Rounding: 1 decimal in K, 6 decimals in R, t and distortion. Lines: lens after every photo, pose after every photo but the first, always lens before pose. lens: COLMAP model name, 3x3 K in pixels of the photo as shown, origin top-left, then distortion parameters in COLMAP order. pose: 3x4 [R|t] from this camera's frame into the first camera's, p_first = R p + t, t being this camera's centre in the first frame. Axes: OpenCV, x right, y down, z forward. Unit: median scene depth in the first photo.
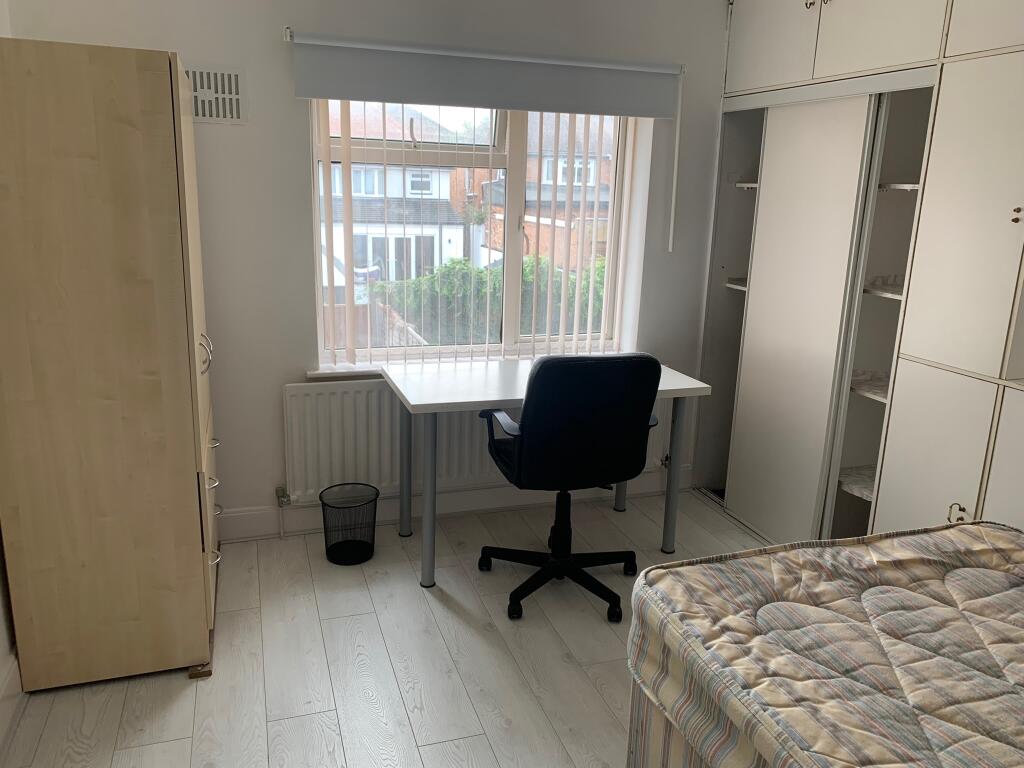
lens RADIAL K [[785.6, 0, 508.4], [0, 785.6, 367.5], [0, 0, 1]] dist [0.008754, -0.007920]
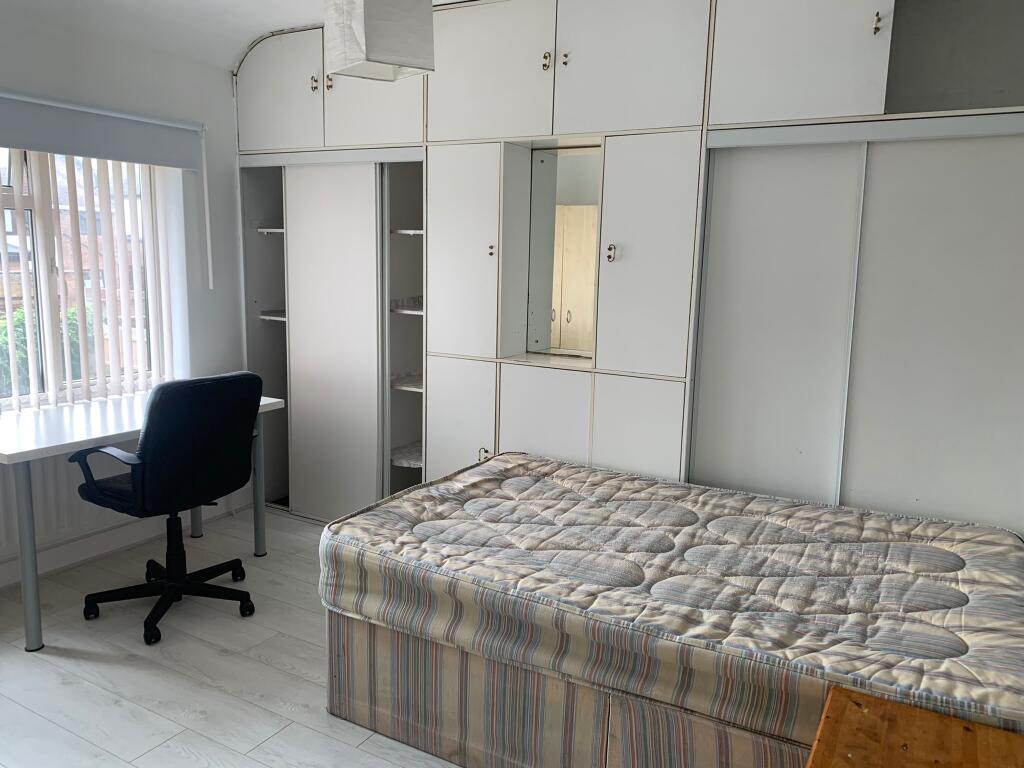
lens RADIAL K [[782.6, 0, 512.0], [0, 782.6, 384.0], [0, 0, 1]] dist [0.083929, -0.131311]
pose [[0.744491, -0.117830, 0.657152, -0.377253], [0.148822, 0.988826, 0.008699, 0.059091], [-0.650834, 0.091322, 0.753708, -0.157701]]
